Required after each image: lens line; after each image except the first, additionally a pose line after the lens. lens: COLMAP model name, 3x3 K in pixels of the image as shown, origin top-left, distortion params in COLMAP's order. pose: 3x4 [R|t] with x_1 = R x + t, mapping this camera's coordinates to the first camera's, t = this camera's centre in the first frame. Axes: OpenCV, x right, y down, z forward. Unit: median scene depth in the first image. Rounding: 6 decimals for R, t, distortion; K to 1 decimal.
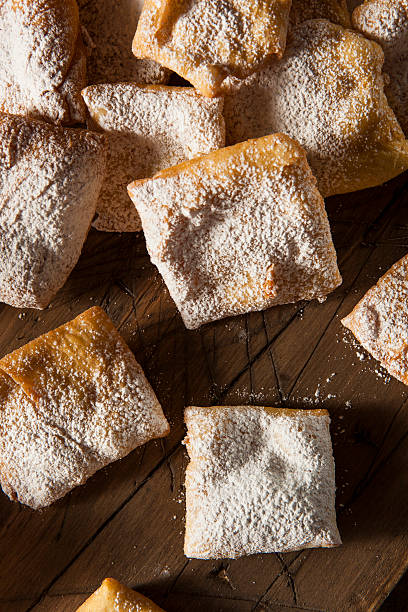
lens RADIAL K [[1039.0, 0, 204.0], [0, 1039.0, 306.0], [0, 0, 1]] dist [-0.042146, -0.040294]
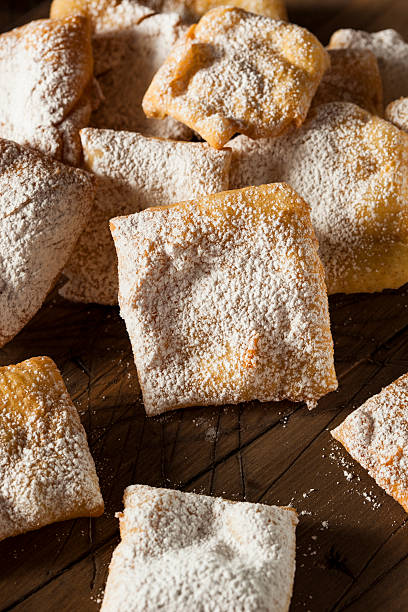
lens RADIAL K [[2019.6, 0, 204.0], [0, 2019.6, 306.0], [0, 0, 1]] dist [-0.100331, 1.897016]
pose [[0.985825, 0.151498, -0.072093, 0.141625], [-0.167582, 0.868489, -0.466522, 0.741147], [-0.008065, 0.471990, 0.881567, -0.501408]]
